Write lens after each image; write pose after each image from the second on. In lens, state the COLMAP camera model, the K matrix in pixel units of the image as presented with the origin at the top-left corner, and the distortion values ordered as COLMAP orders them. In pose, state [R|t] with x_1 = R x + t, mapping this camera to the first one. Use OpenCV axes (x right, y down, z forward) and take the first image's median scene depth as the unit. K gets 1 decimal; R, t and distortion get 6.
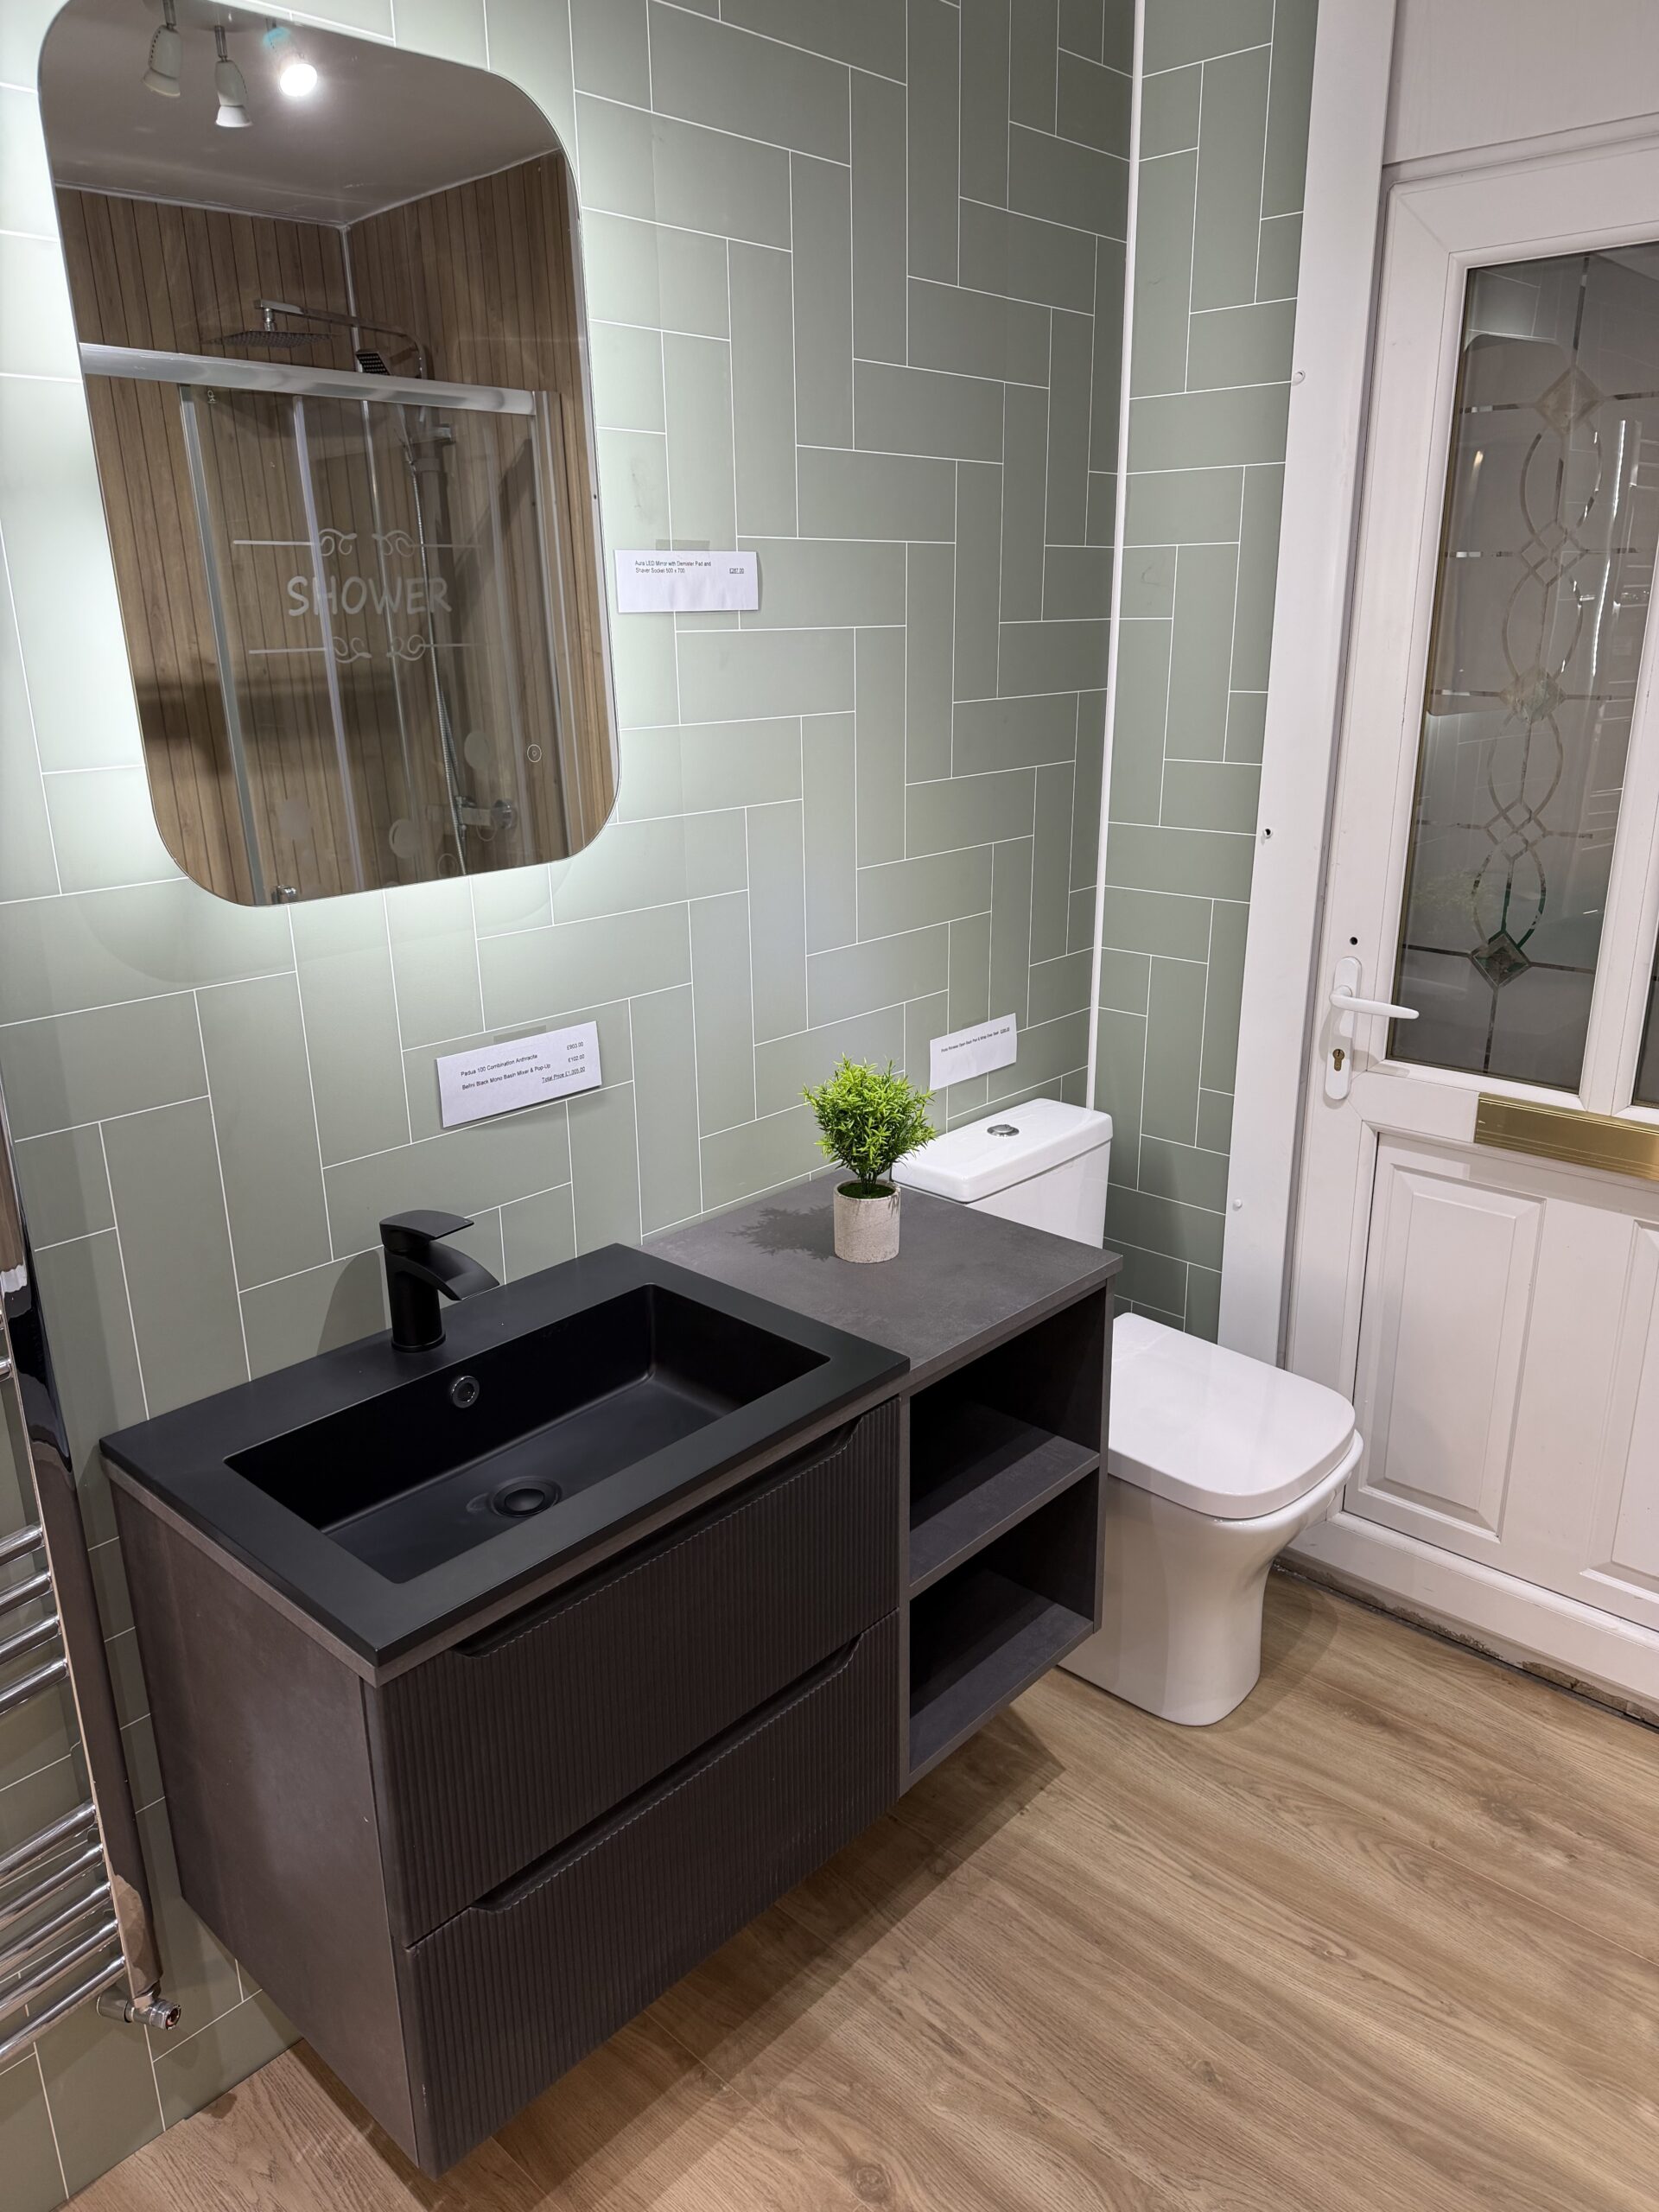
lens RADIAL K [[1551.5, 0, 826.0], [0, 1551.5, 1098.0], [0, 0, 1]] dist [0.022415, -0.026116]
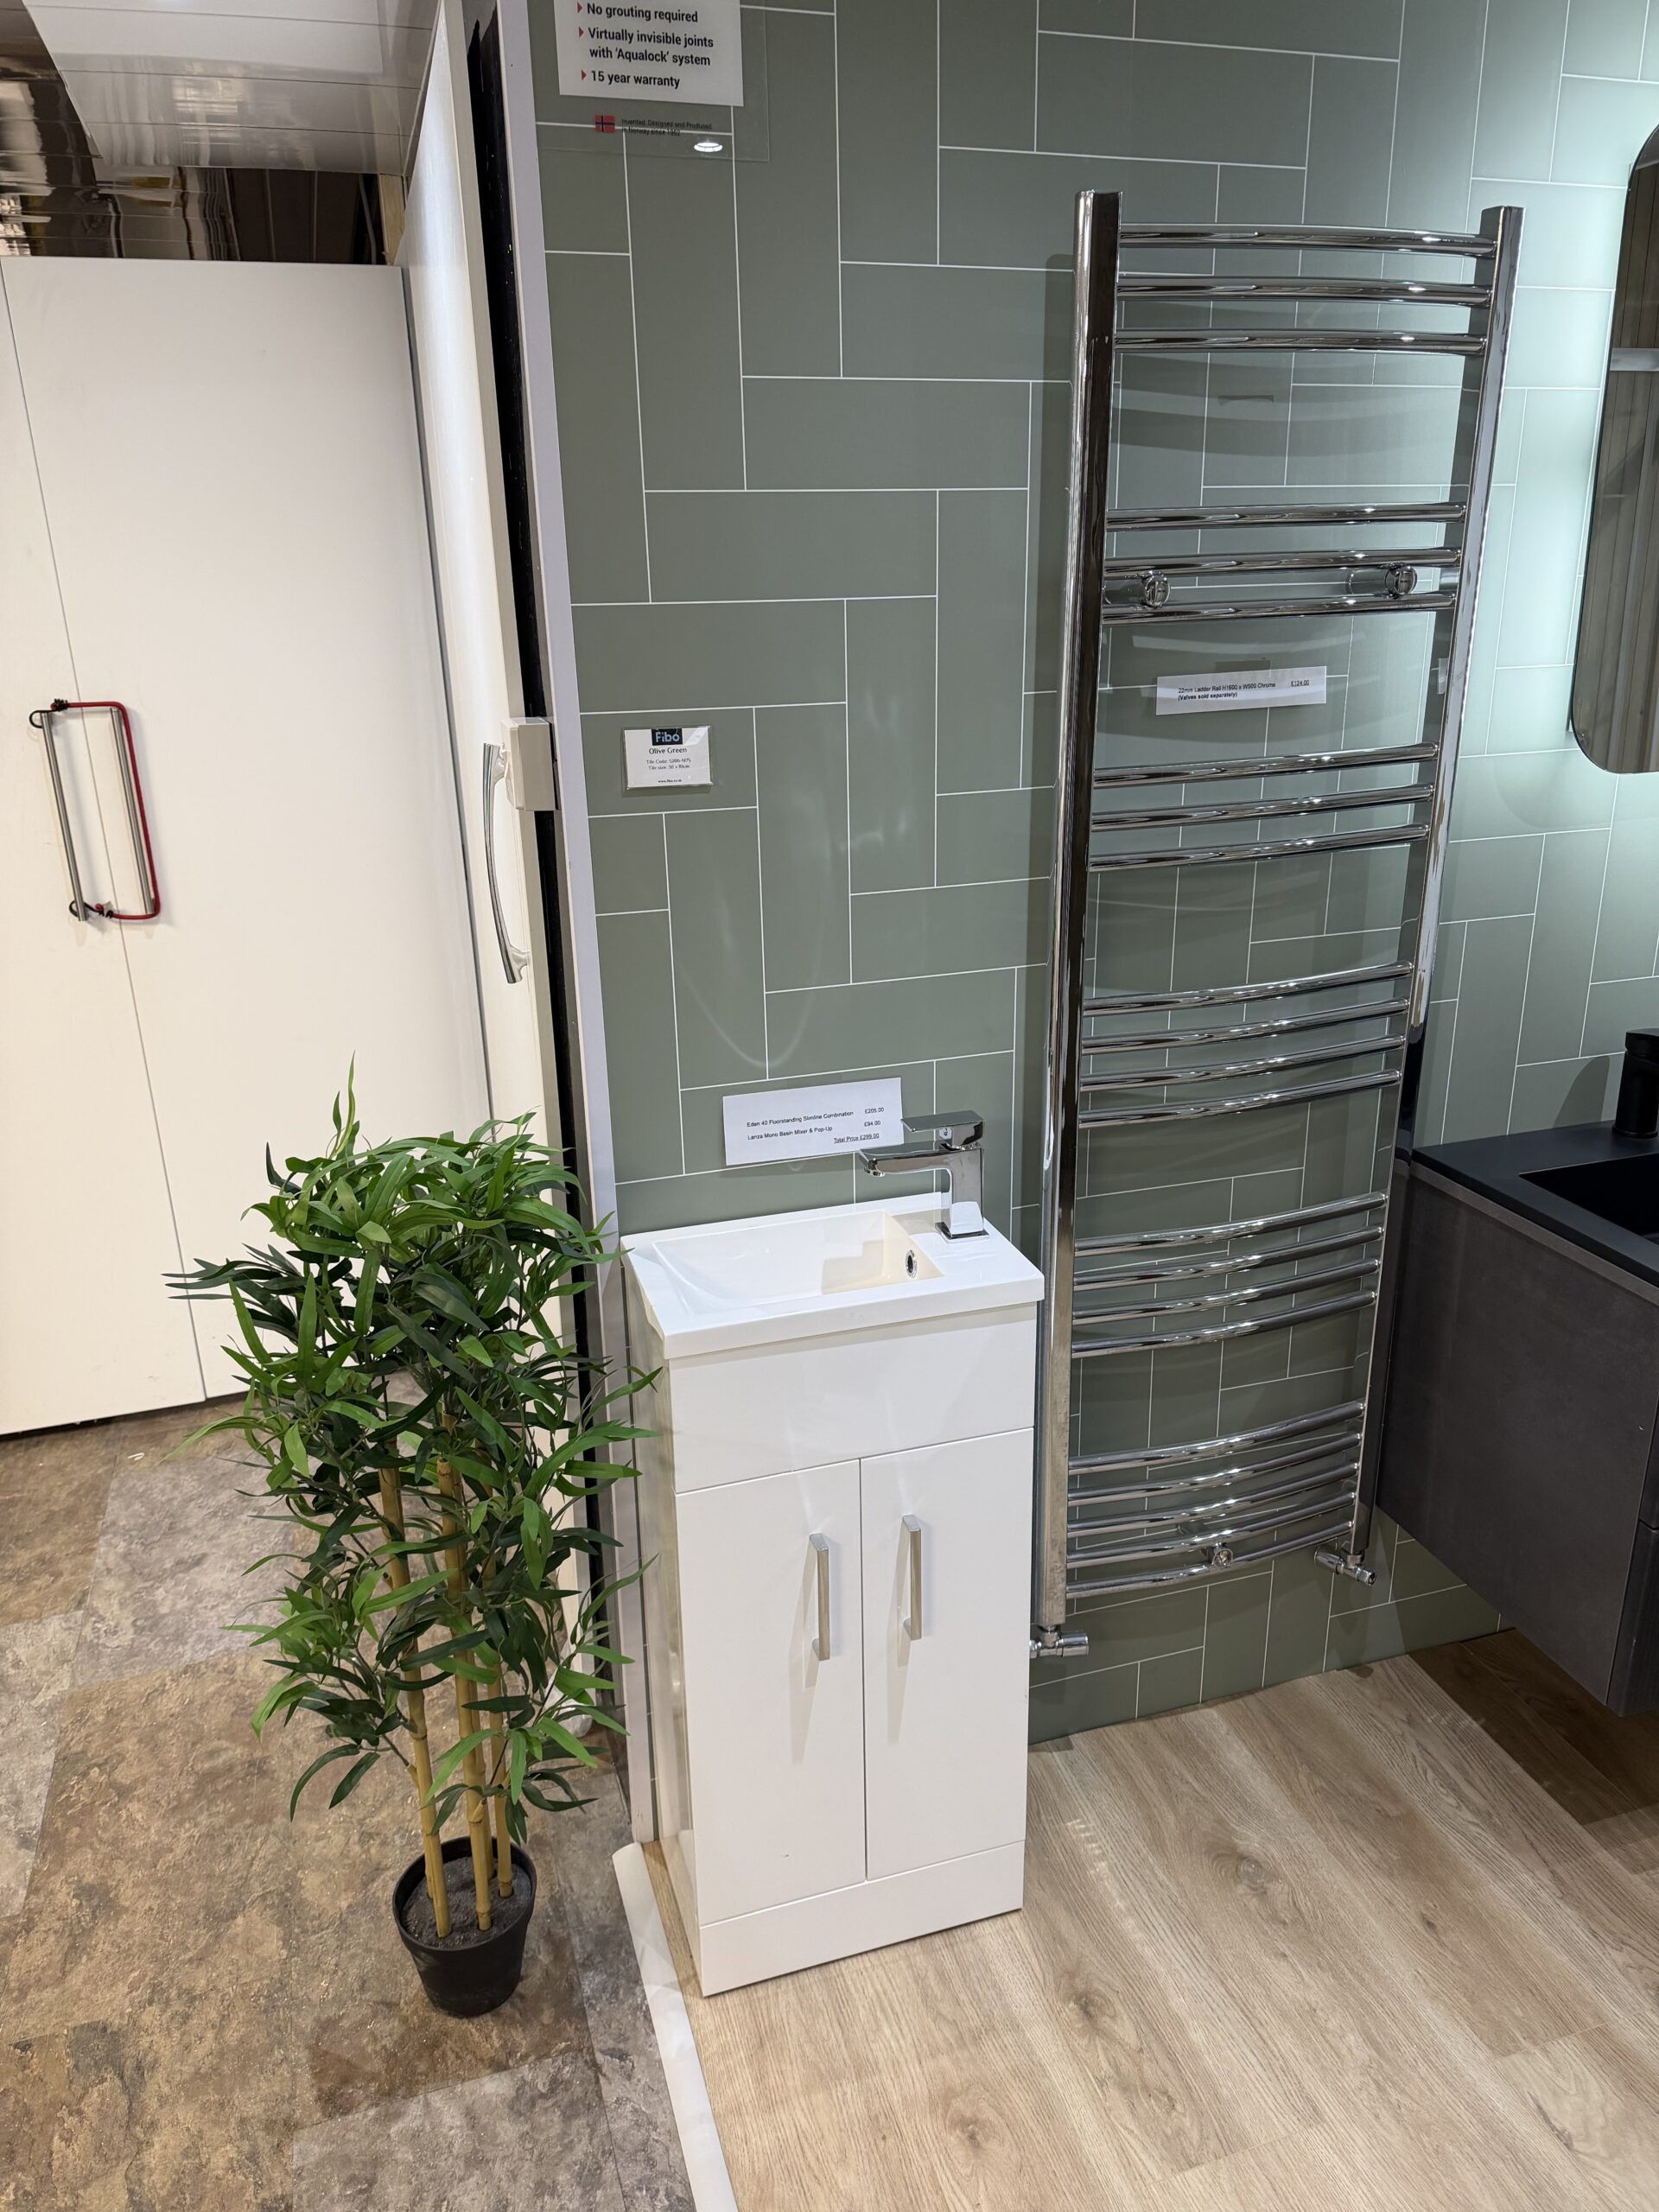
lens RADIAL K [[1551.5, 0, 829.7], [0, 1551.5, 1102.9], [0, 0, 1]] dist [0.022415, -0.026116]
pose [[0.869072, 0.147455, -0.472198, -0.242454], [-0.133011, 0.989043, 0.064048, 0.143591], [0.476469, 0.007146, 0.879162, -0.450129]]
